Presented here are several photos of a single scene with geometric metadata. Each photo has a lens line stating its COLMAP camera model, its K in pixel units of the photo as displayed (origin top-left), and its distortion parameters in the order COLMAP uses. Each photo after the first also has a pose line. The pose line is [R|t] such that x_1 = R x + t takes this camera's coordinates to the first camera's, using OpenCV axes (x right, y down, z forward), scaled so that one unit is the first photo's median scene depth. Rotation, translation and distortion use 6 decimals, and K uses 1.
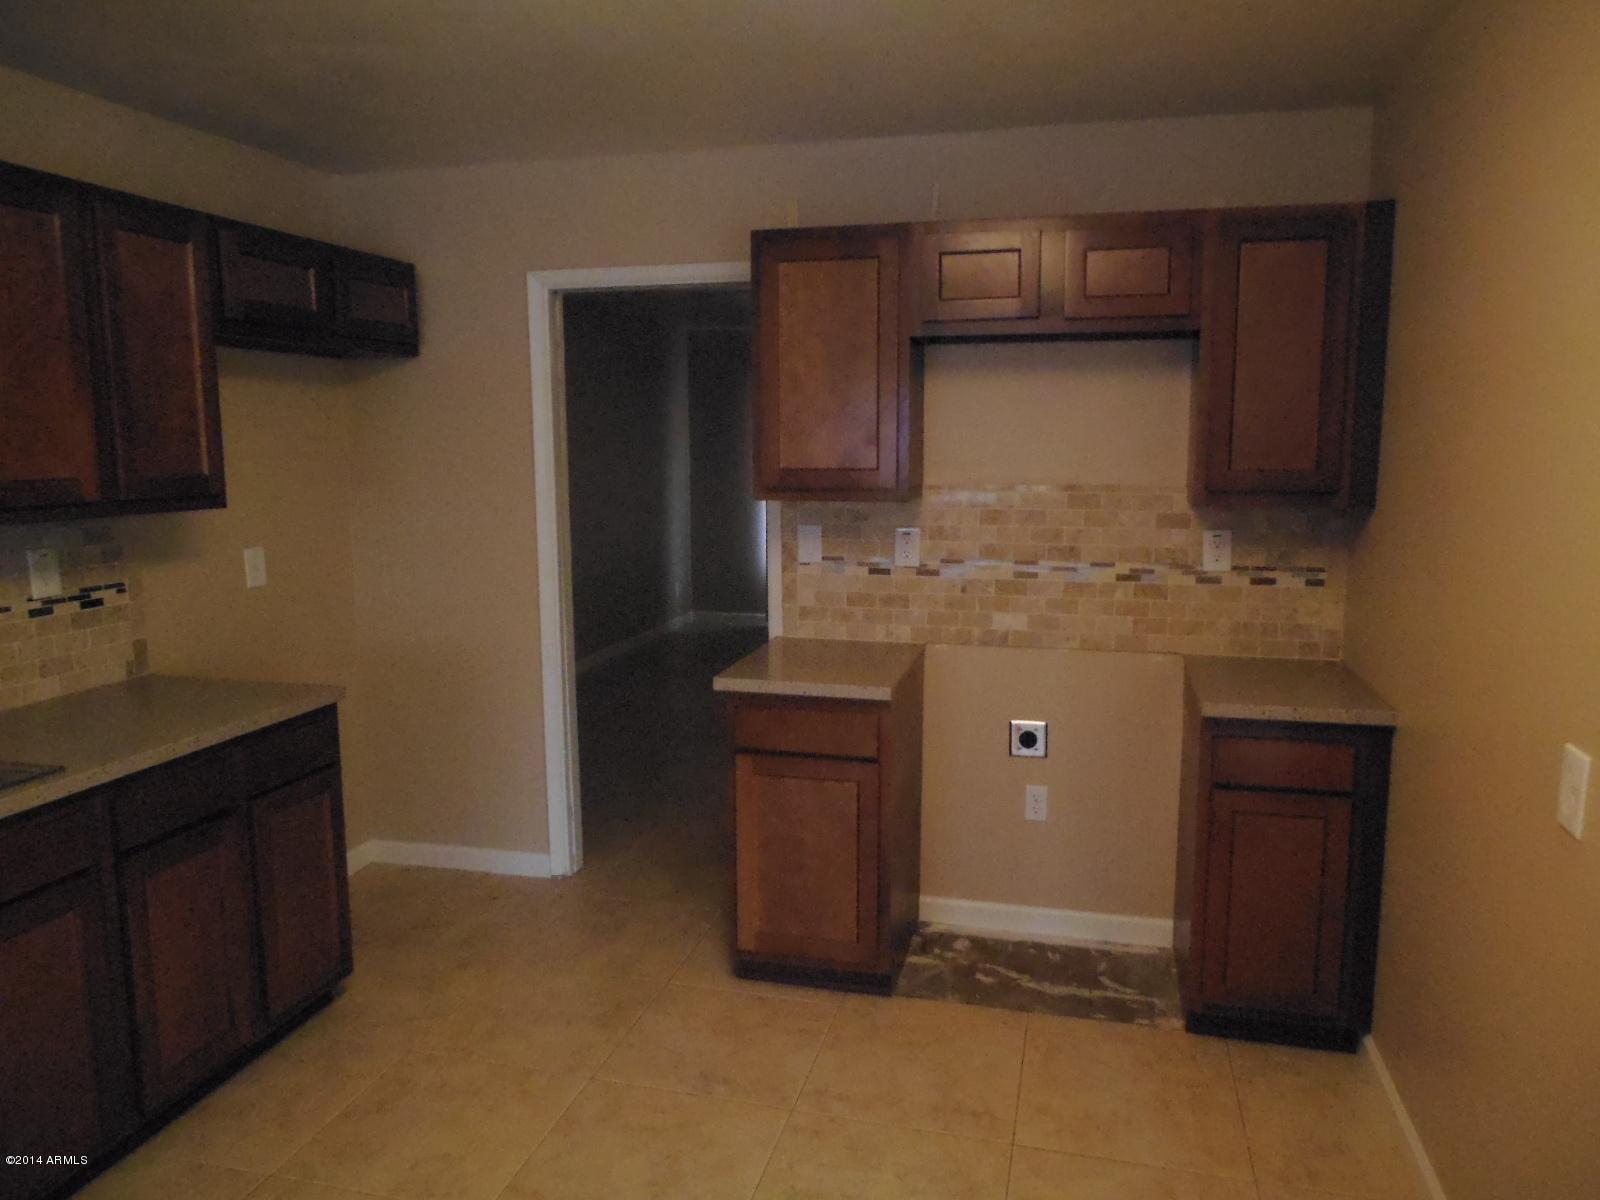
lens RADIAL K [[1126.1, 0, 804.0], [0, 1126.1, 599.6], [0, 0, 1]] dist [-0.016467, 0.005549]
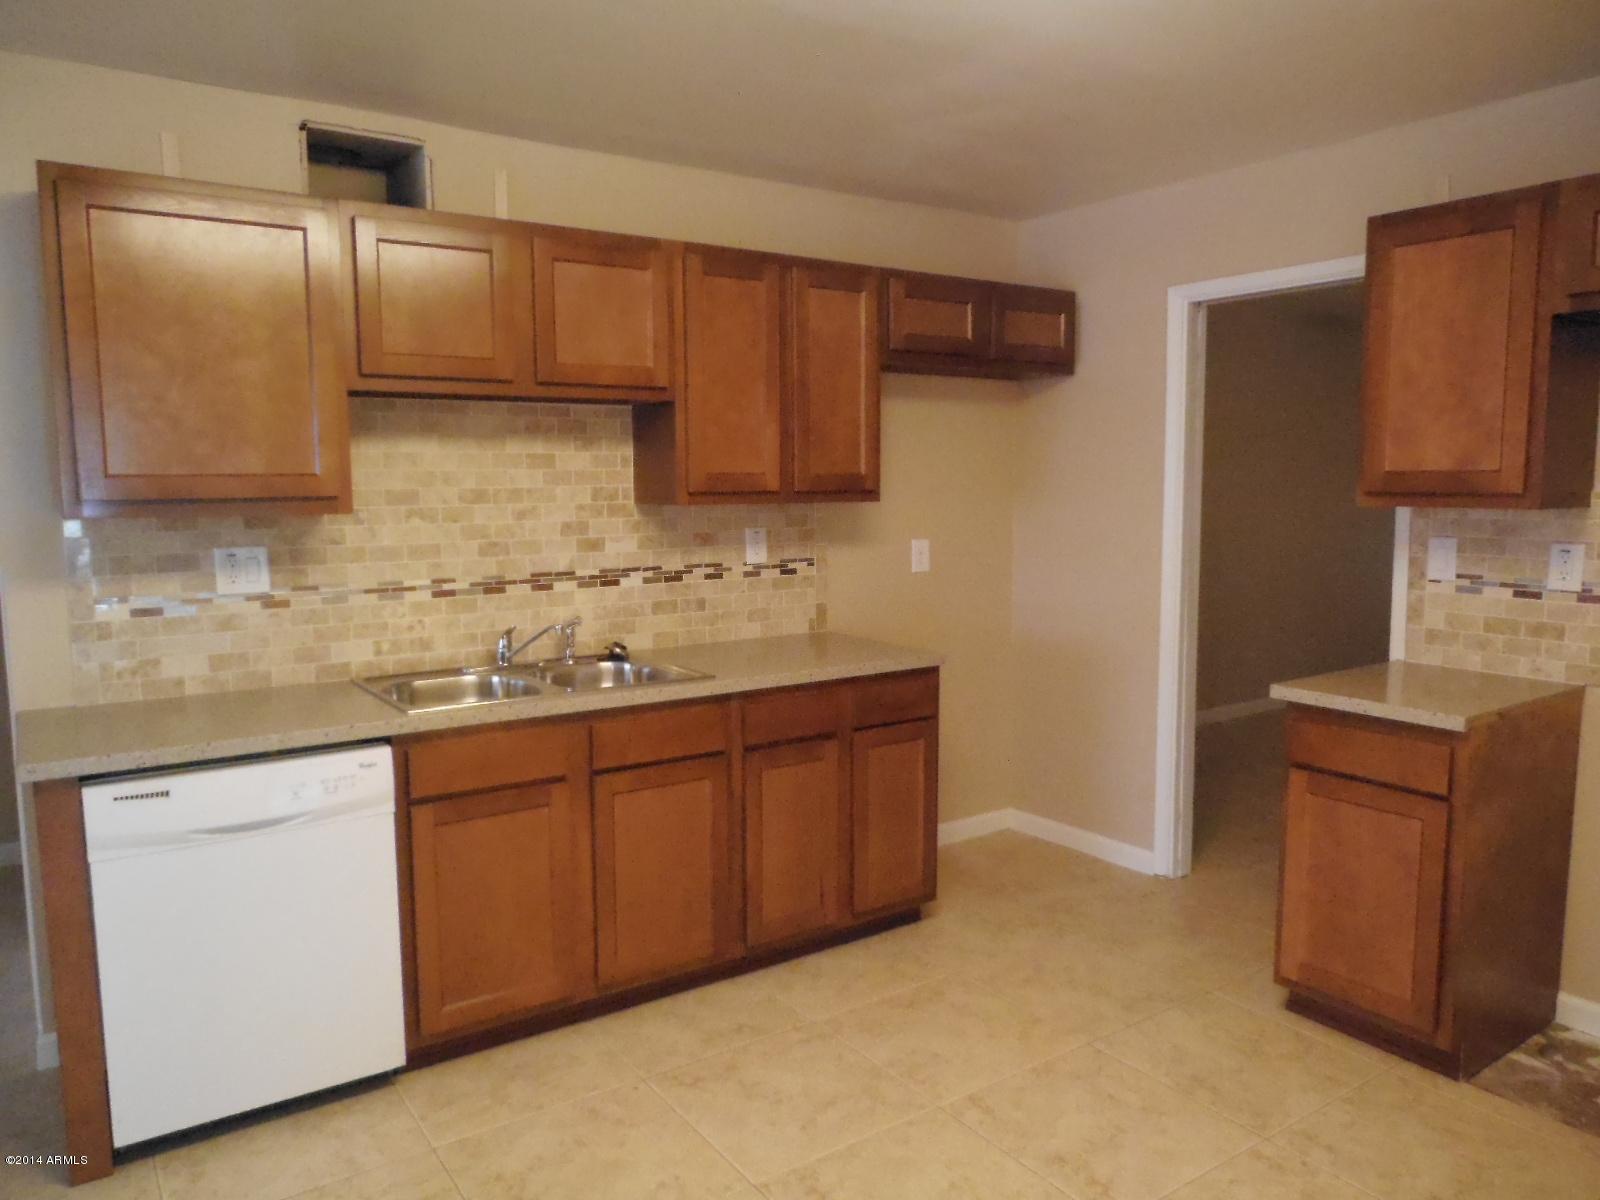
lens RADIAL K [[1126.1, 0, 804.0], [0, 1126.1, 599.6], [0, 0, 1]] dist [-0.016467, 0.005549]
pose [[0.755593, 0.070645, -0.651221, 0.236136], [-0.090142, 0.995923, 0.003449, 0.028956], [0.648809, 0.056097, 0.758881, 0.004785]]
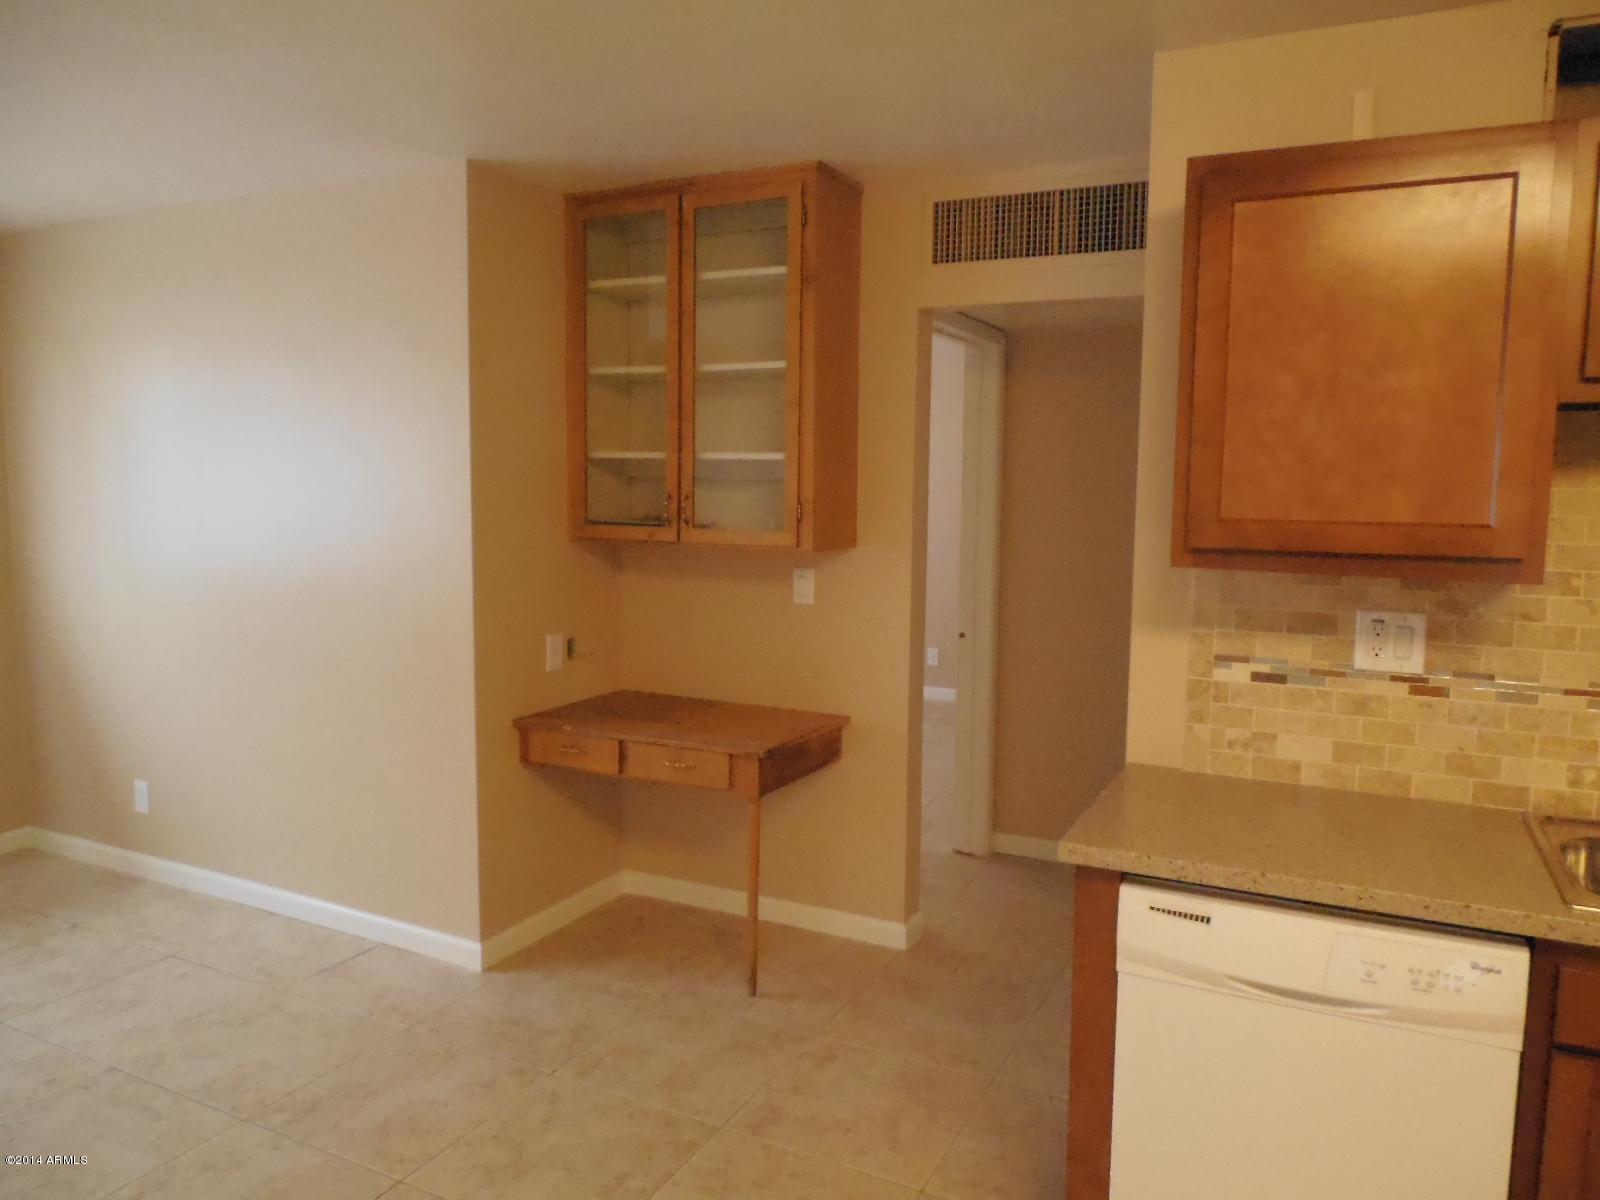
lens RADIAL K [[1126.1, 0, 804.0], [0, 1126.1, 599.6], [0, 0, 1]] dist [-0.016467, 0.005549]
pose [[-0.210728, 0.104215, -0.971974, 0.047815], [-0.150081, 0.979064, 0.137513, -0.020084], [0.965955, 0.174853, -0.190676, 0.180711]]
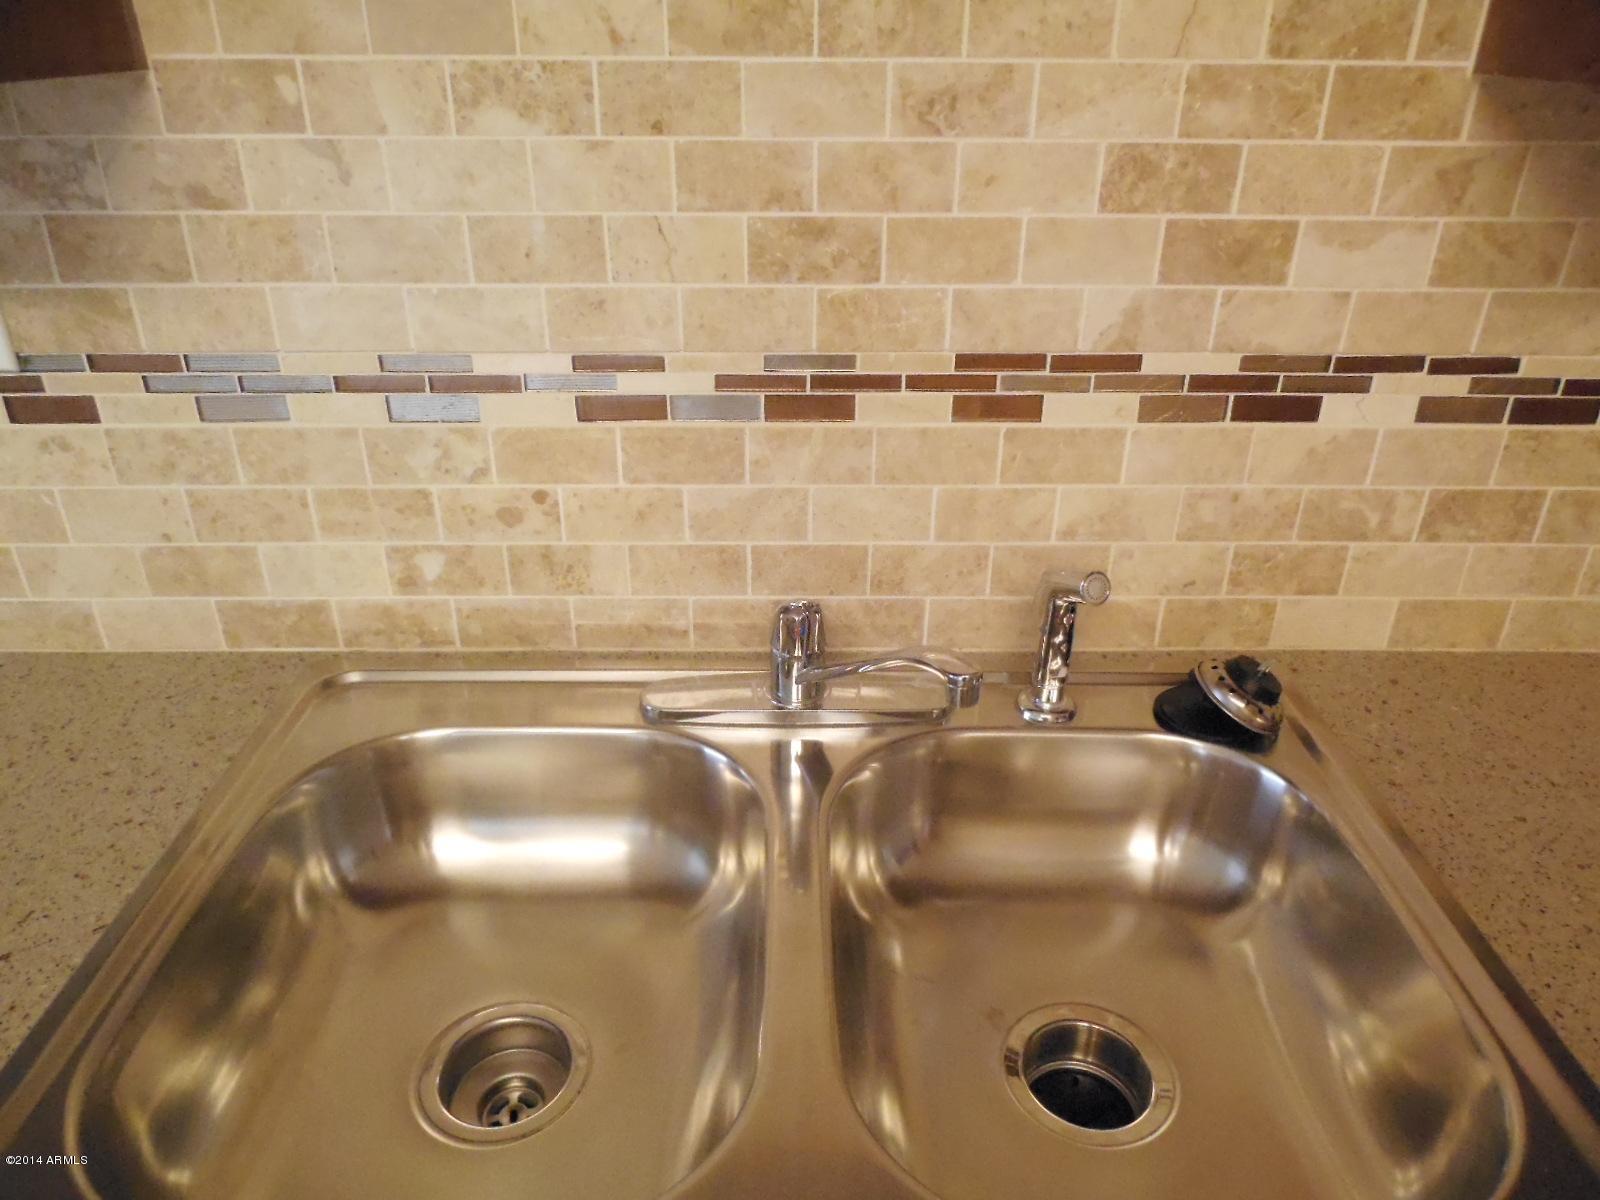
lens RADIAL K [[1126.1, 0, 804.0], [0, 1126.1, 599.6], [0, 0, 1]] dist [-0.016467, 0.005549]
pose [[0.251739, 0.456083, -0.853590, -0.425203], [-0.143786, 0.889831, 0.433043, -0.031139], [0.957054, 0.013721, 0.289584, 0.548097]]
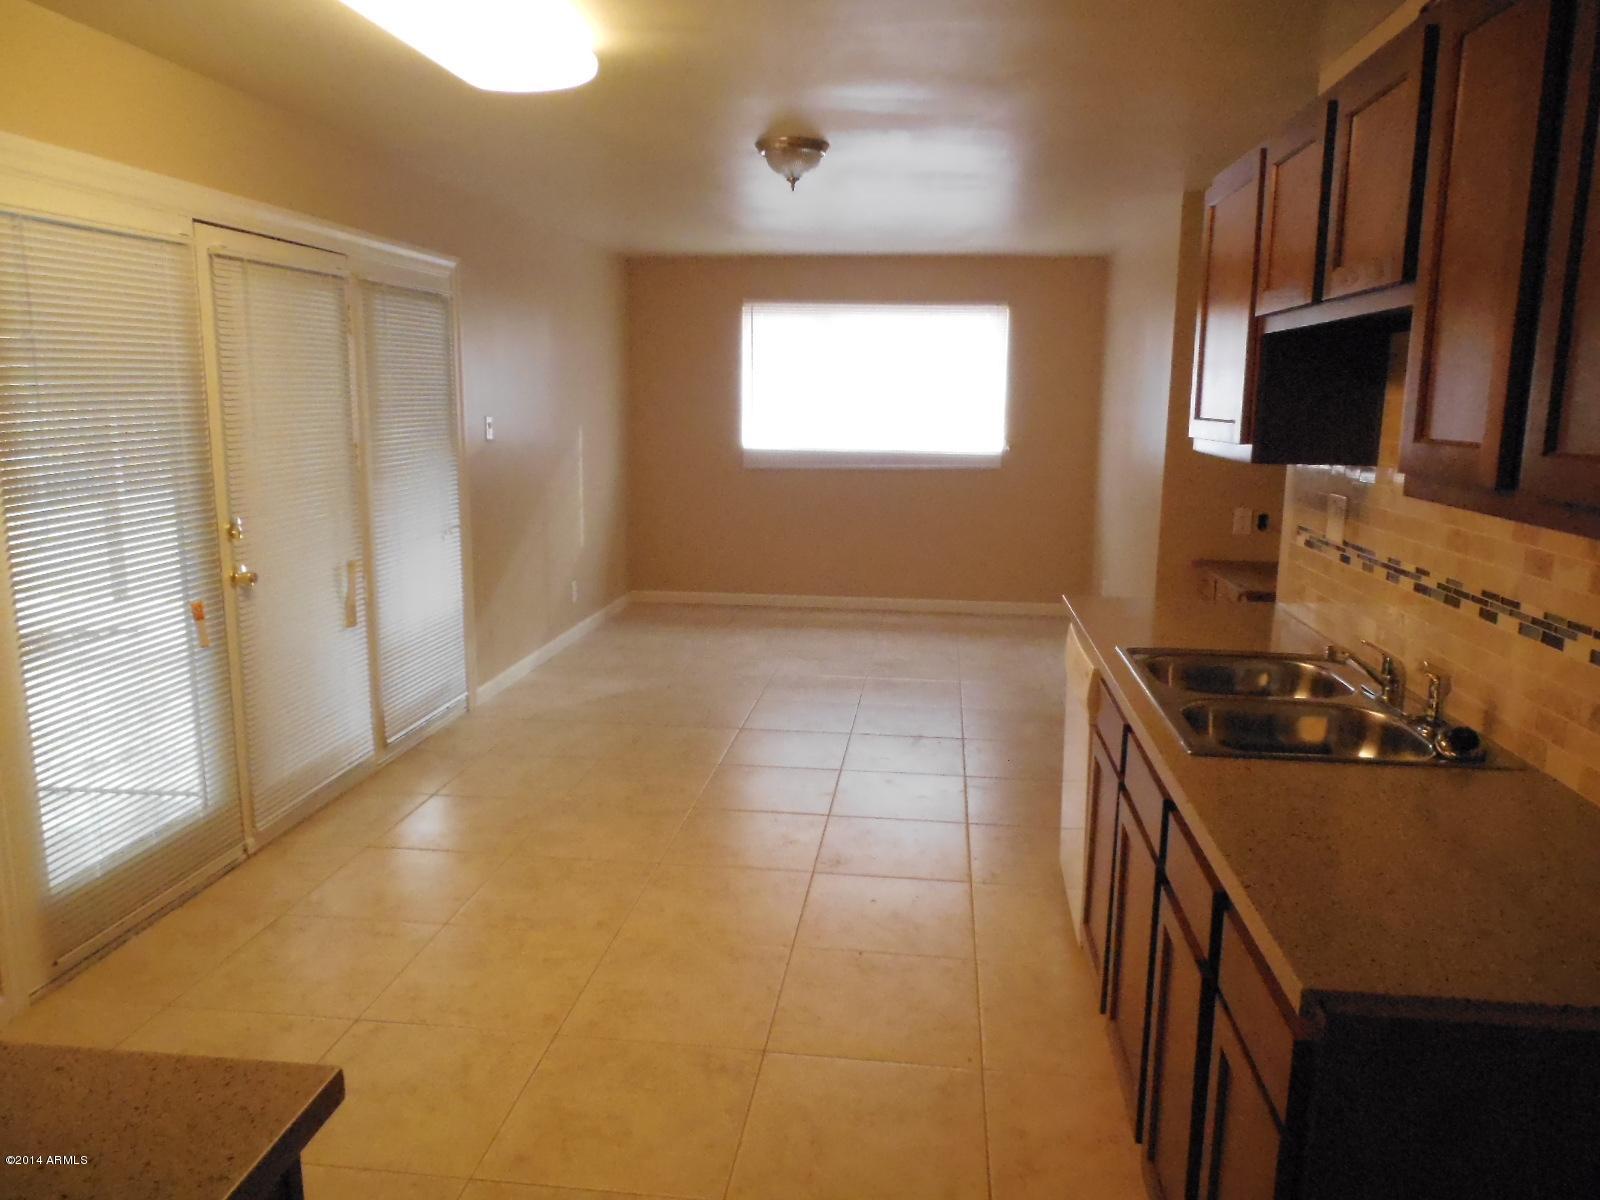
lens RADIAL K [[1126.4, 0, 802.2], [0, 1126.4, 602.5], [0, 0, 1]] dist [-0.017916, 0.009609]
pose [[-0.991455, 0.016799, -0.129359, -0.173677], [-0.025714, 0.947046, 0.320067, -0.174721], [0.127886, 0.320658, -0.938522, 1.274404]]
